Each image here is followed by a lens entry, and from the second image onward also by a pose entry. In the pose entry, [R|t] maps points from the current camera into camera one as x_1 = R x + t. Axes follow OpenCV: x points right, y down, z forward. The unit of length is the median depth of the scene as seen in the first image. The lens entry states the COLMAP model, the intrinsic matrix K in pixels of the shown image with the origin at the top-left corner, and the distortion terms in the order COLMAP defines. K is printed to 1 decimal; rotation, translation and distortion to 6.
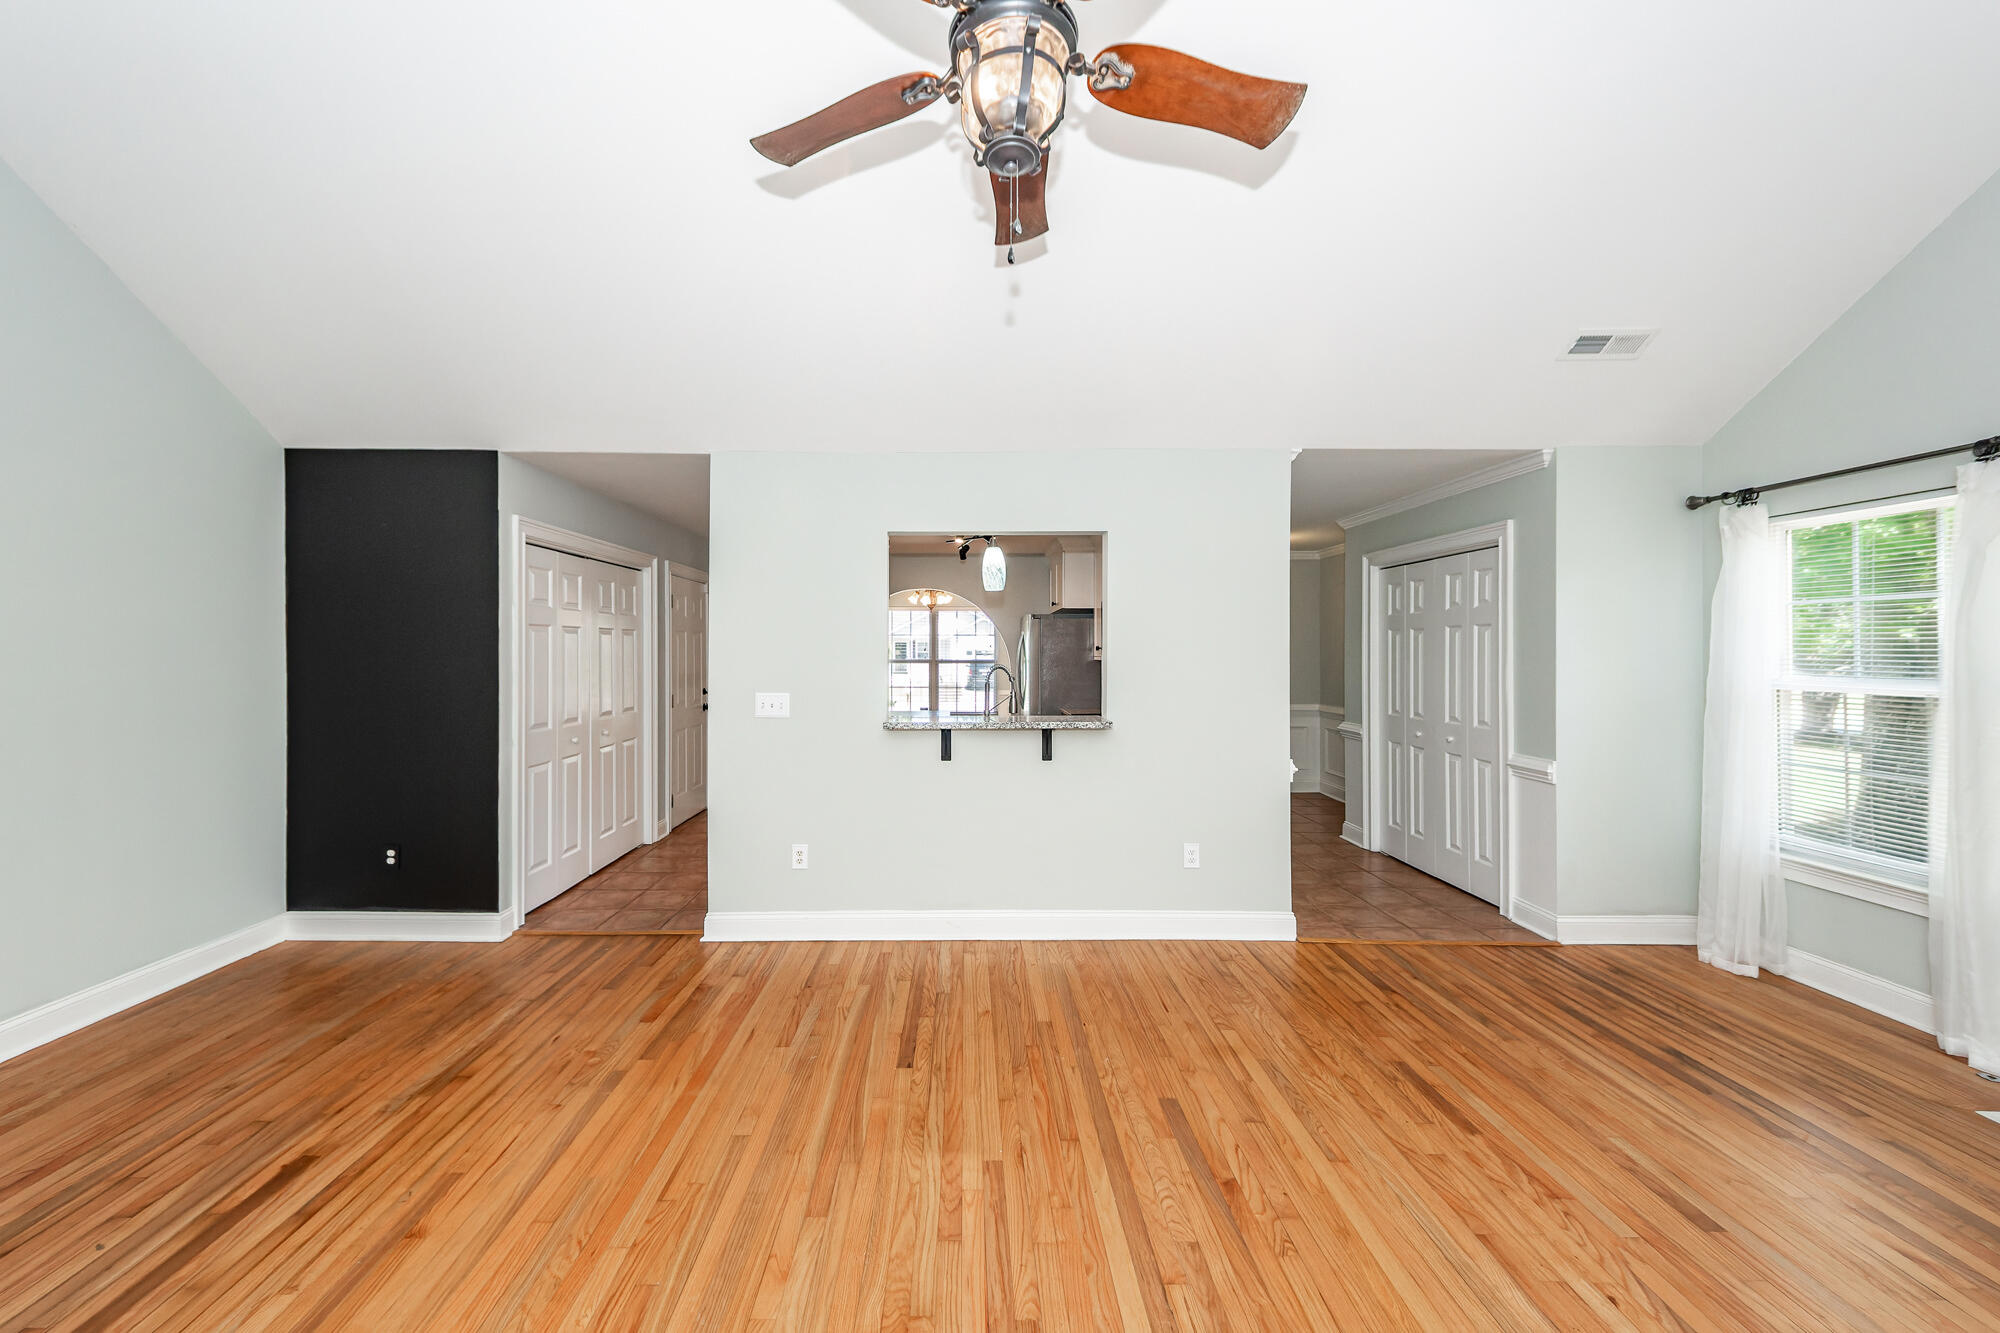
lens RADIAL K [[723.5, 0, 954.8], [0, 723.5, 653.7], [0, 0, 1]] dist [0.008283, -0.000098]
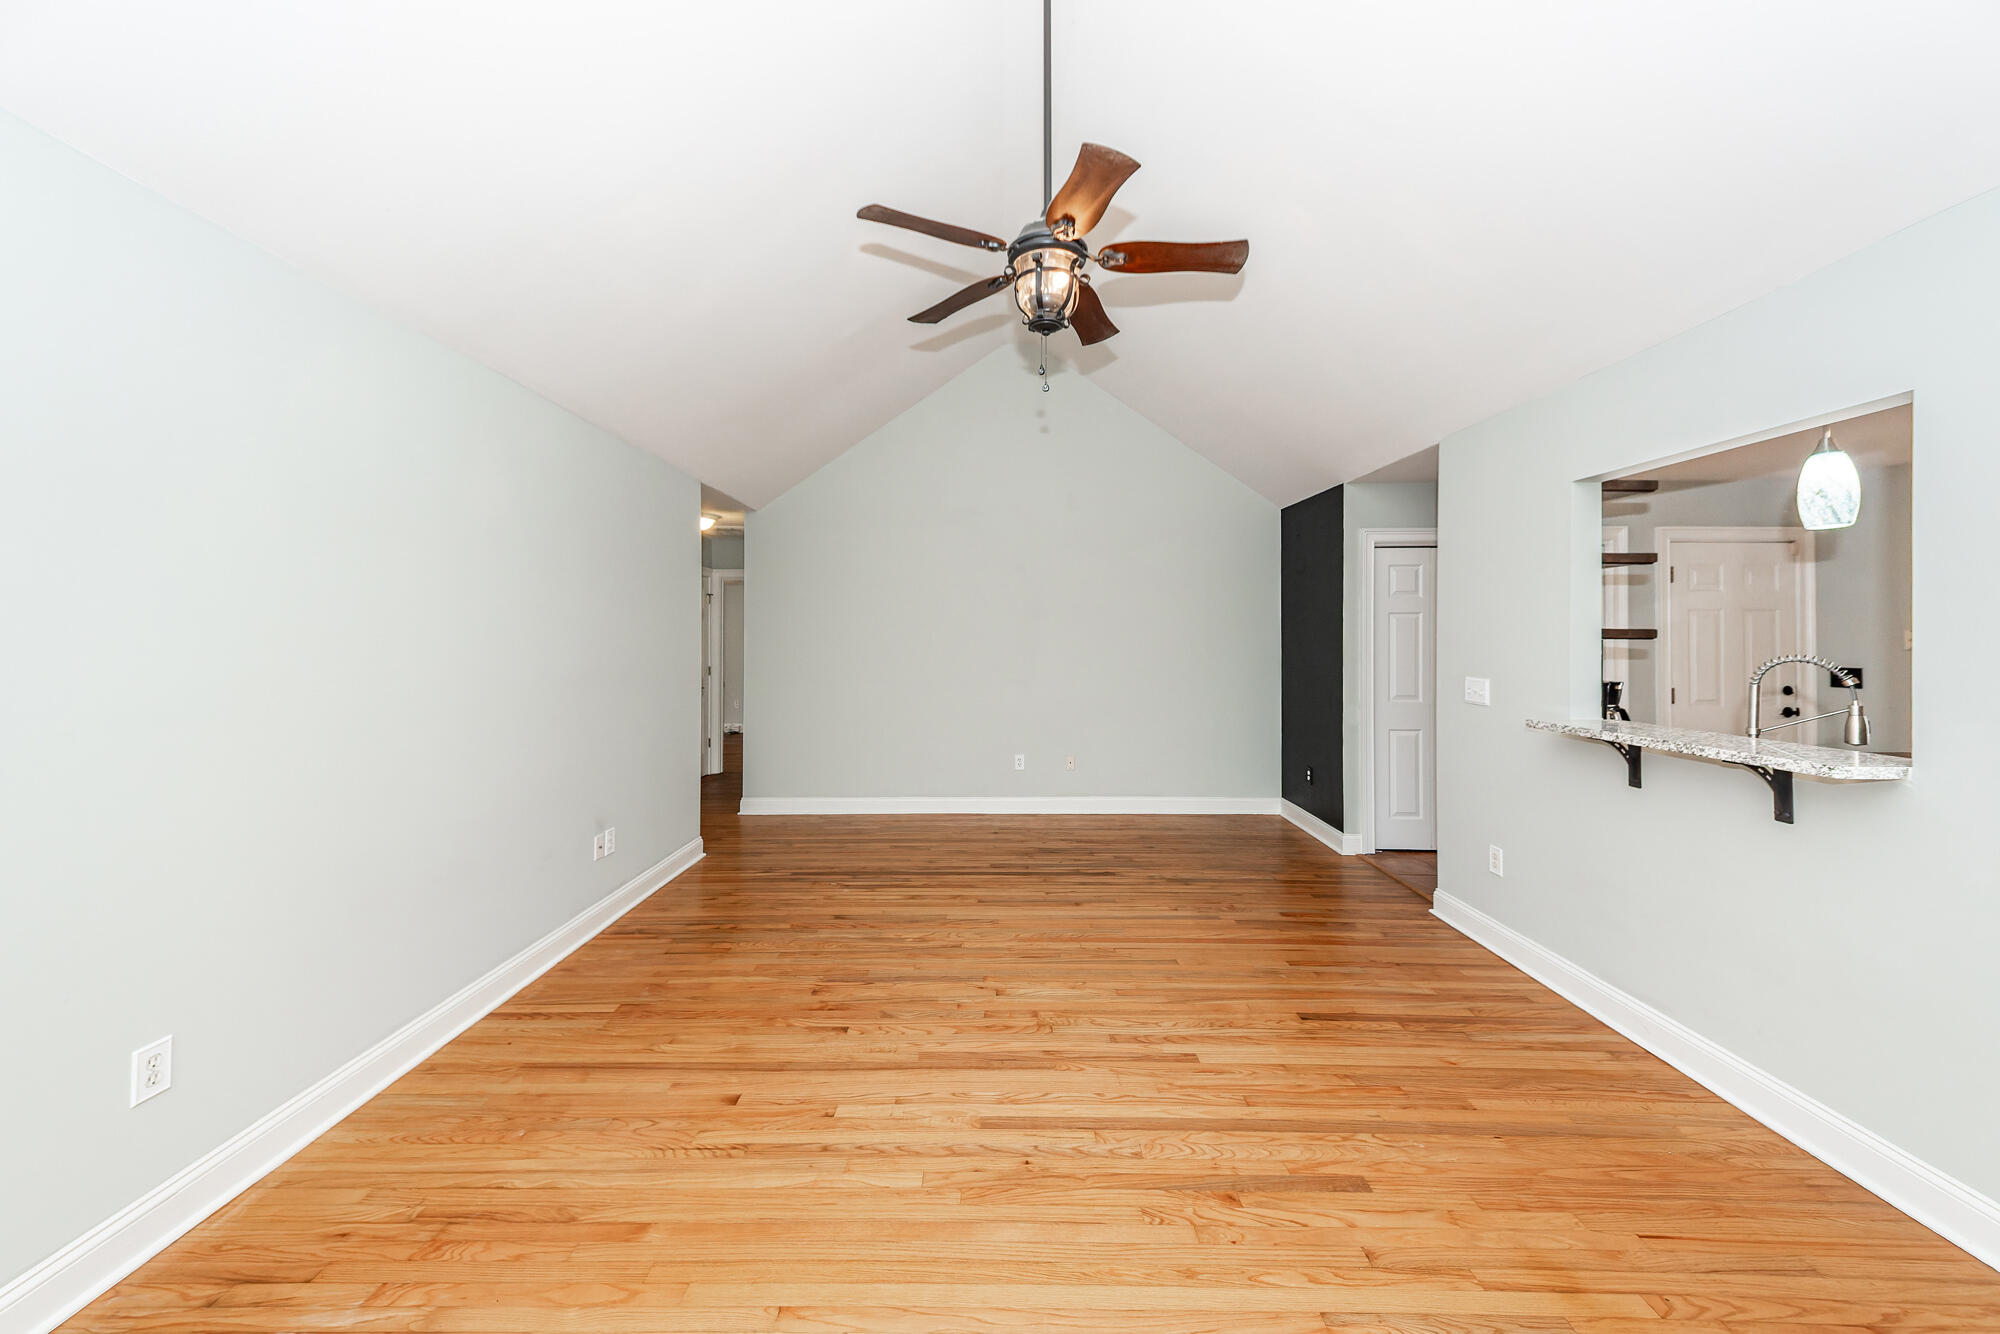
lens RADIAL K [[734.0, 0, 997.1], [0, 734.0, 640.8], [0, 0, 1]] dist [0.032431, -0.015272]
pose [[0.000386, 0.003074, -0.999995, 0.909845], [0.000193, 0.999995, 0.003075, 0.002817], [1.000000, -0.000194, 0.000385, 0.475874]]
